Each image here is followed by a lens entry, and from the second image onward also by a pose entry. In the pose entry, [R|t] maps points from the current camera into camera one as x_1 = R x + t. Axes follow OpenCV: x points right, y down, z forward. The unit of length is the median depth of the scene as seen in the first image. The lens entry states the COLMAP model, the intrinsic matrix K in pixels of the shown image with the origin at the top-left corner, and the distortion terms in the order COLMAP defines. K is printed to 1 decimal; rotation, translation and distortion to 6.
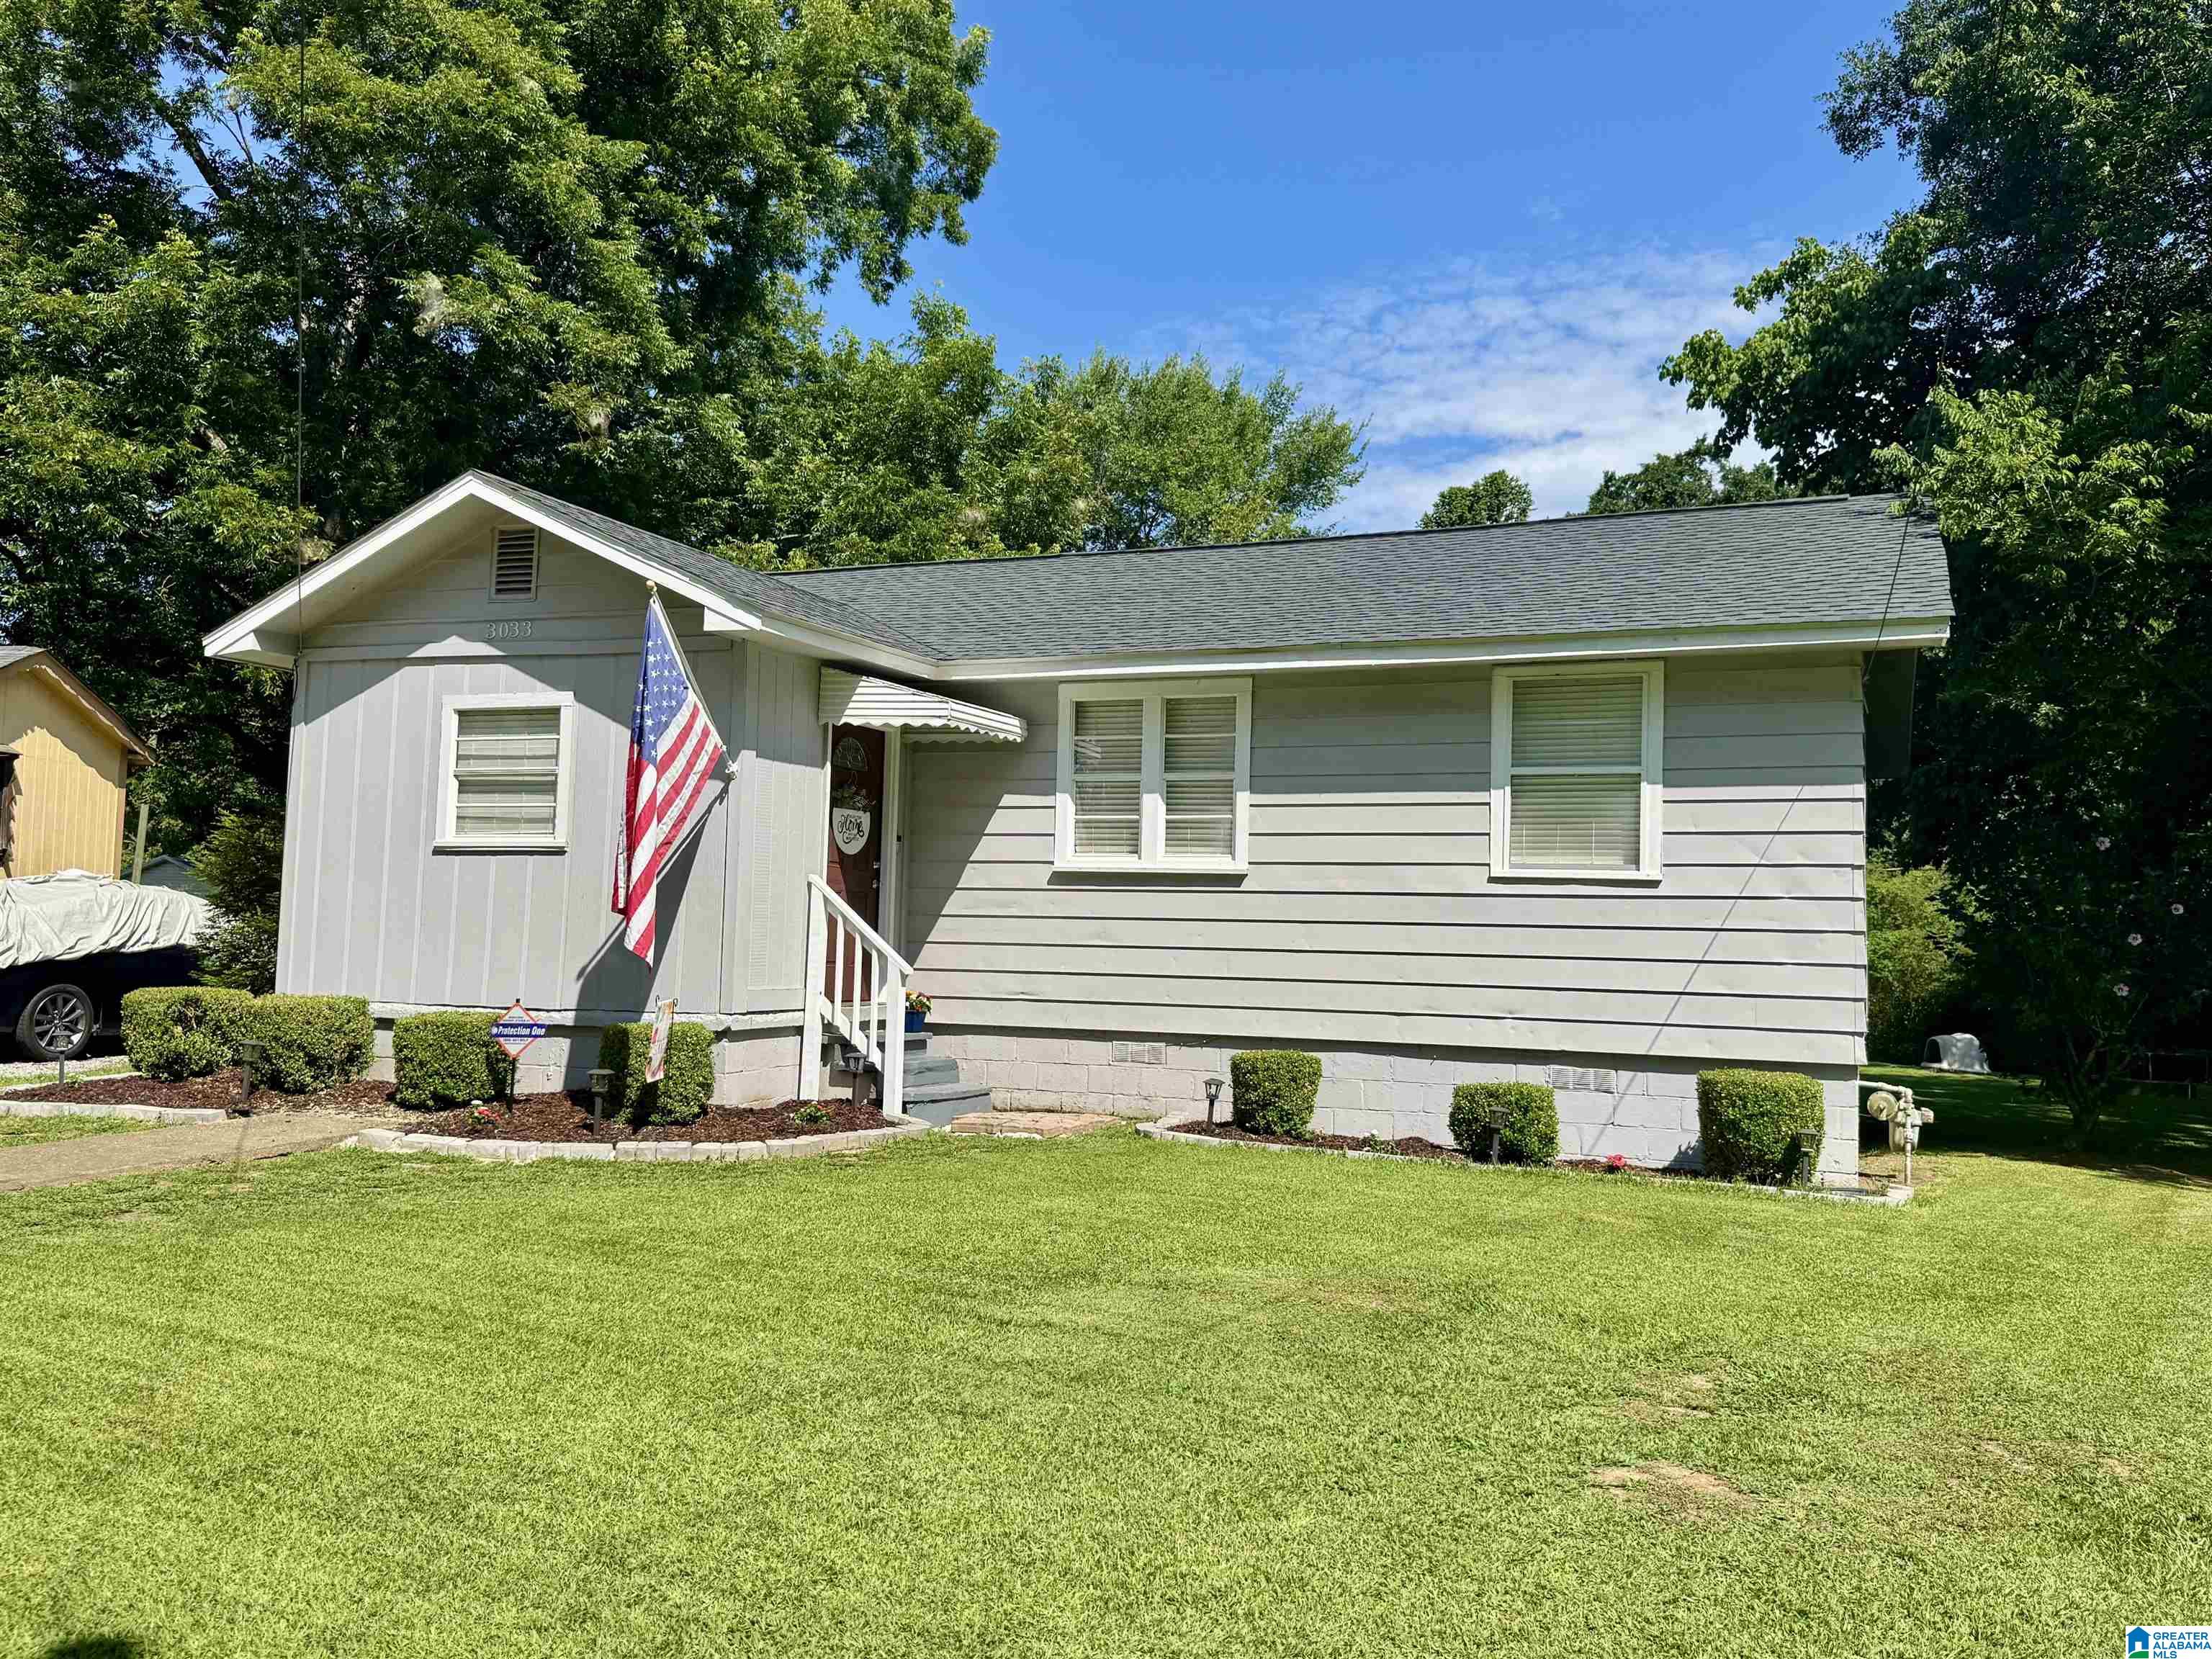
lens RADIAL K [[1810.5, 0, 1106.0], [0, 1810.5, 829.5], [0, 0, 1]] dist [0.065321, -0.112183]
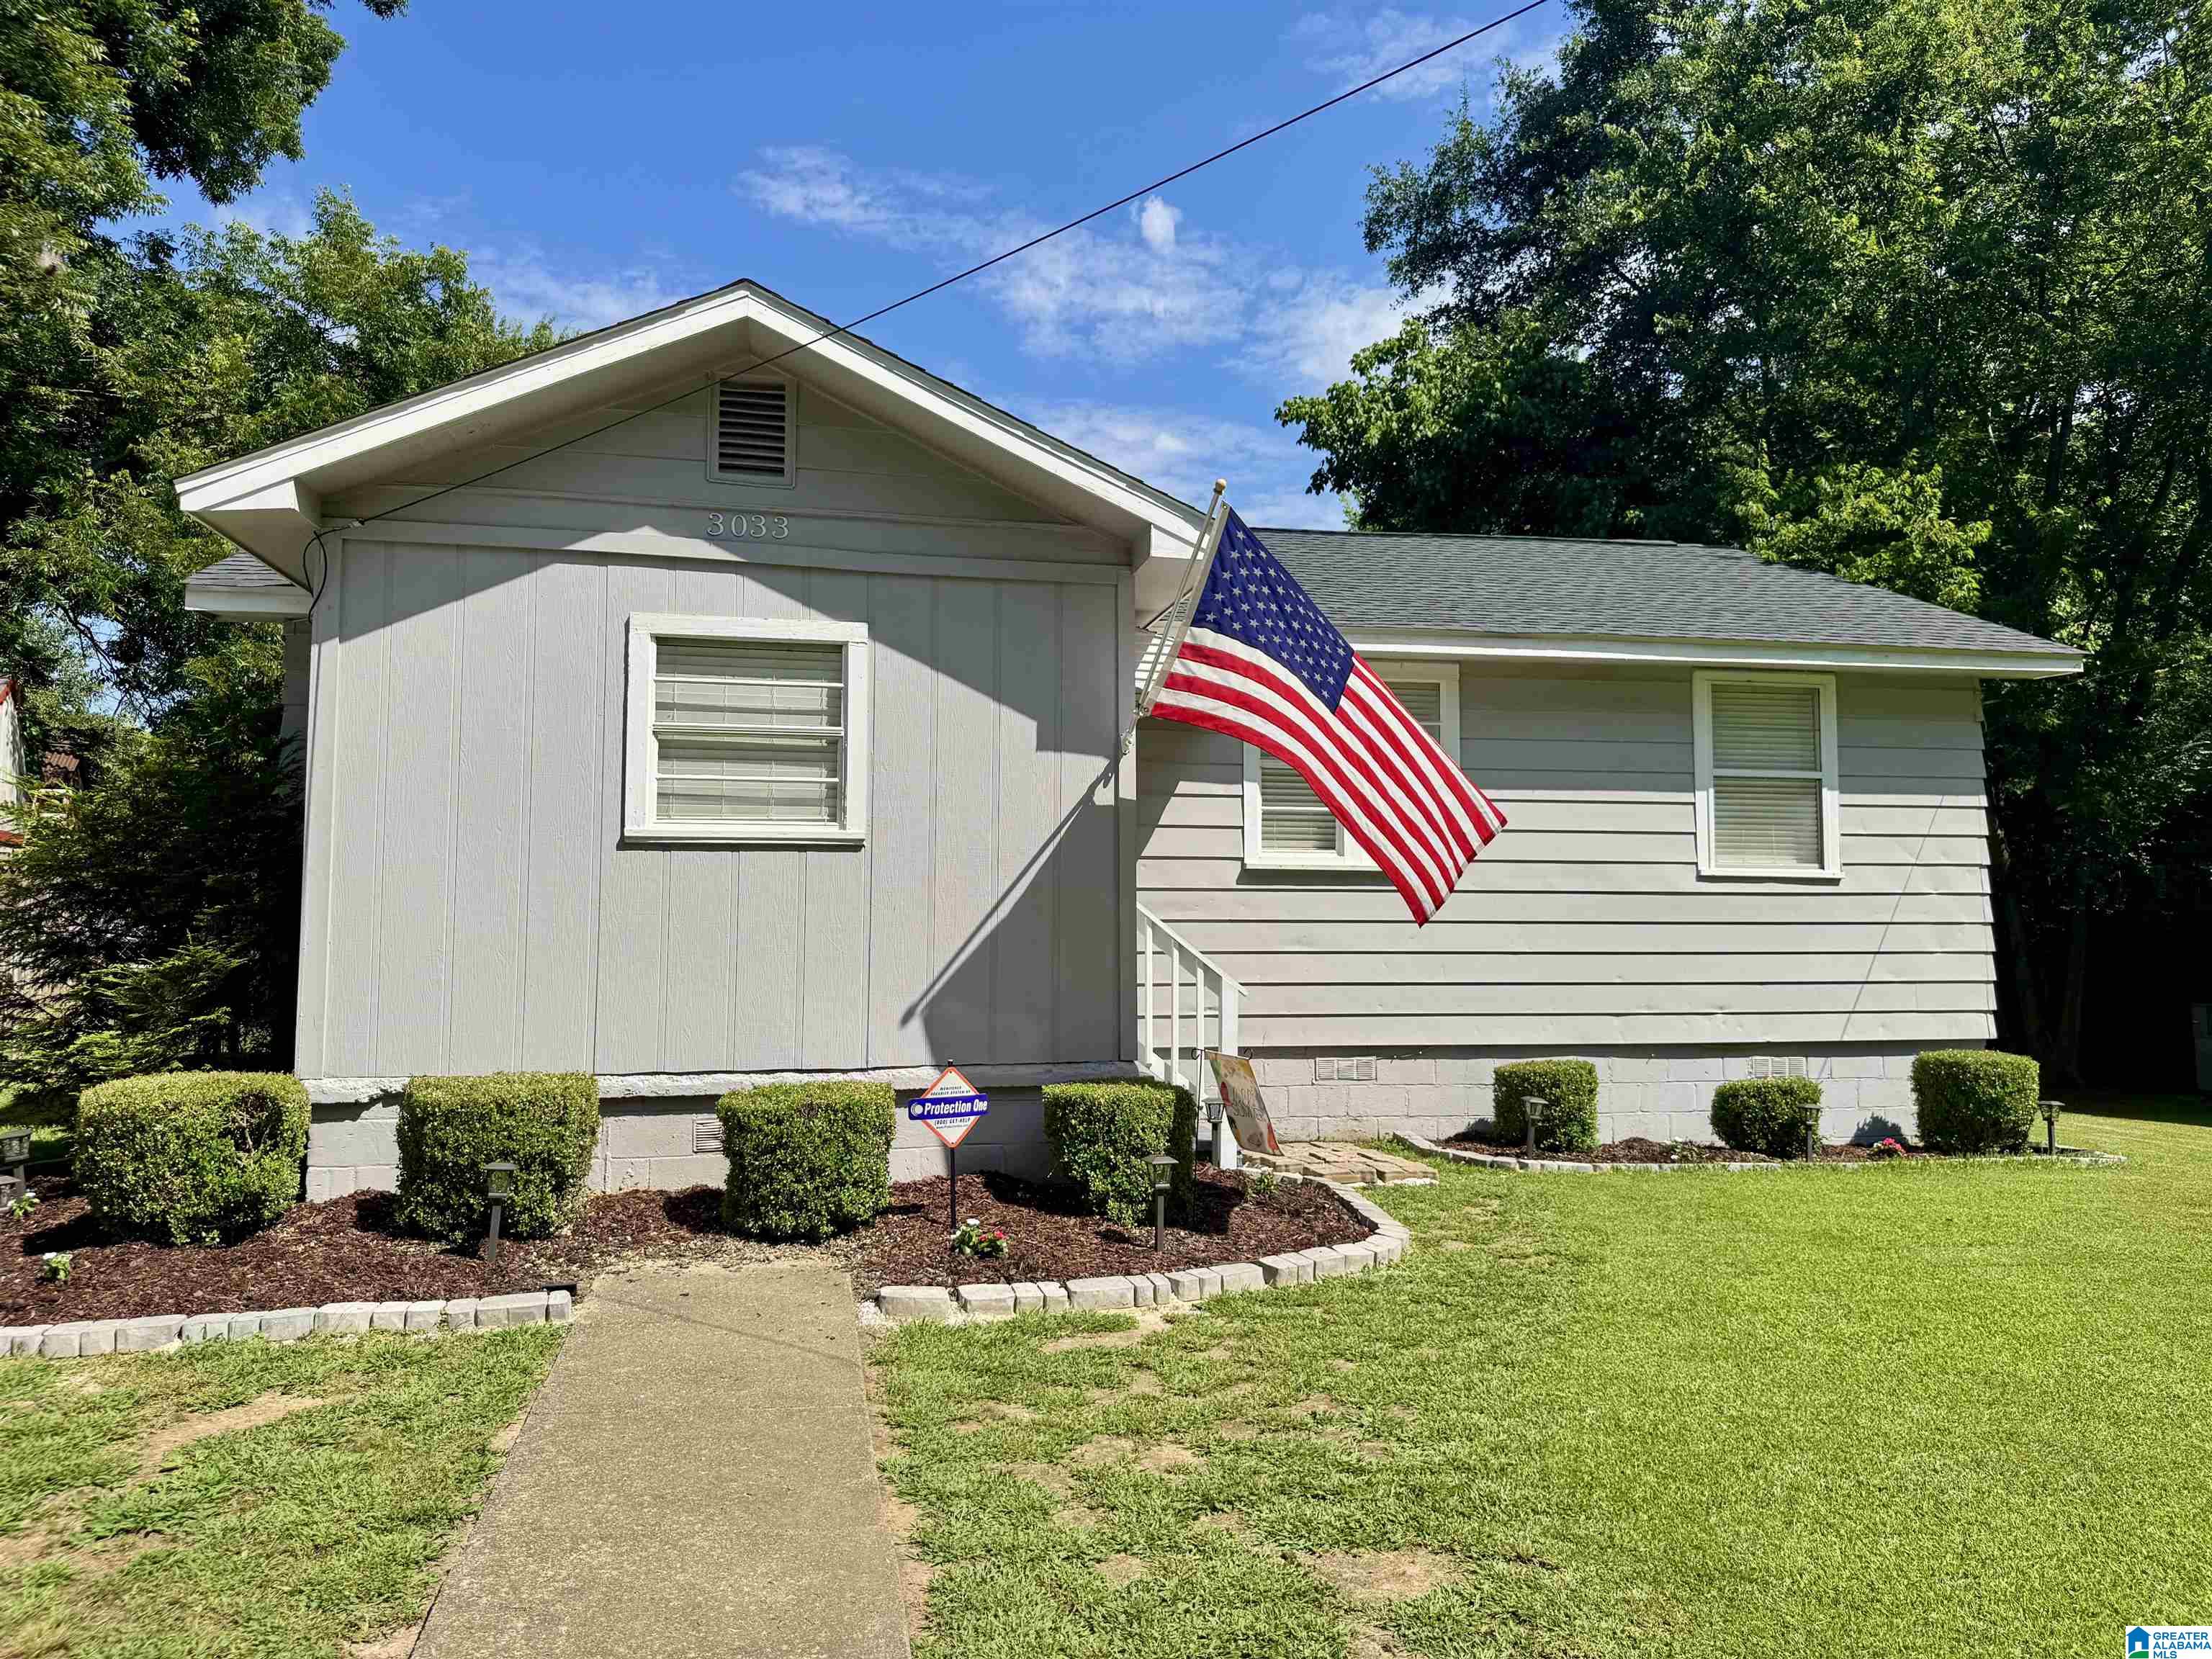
lens RADIAL K [[1635.7, 0, 1106.0], [0, 1635.7, 829.5], [0, 0, 1]] dist [0.024315, -0.002959]
pose [[0.827309, 0.009738, 0.561663, -0.563615], [-0.017974, 0.999797, 0.009141, -0.002249], [-0.561460, -0.017658, 0.827315, 0.405741]]
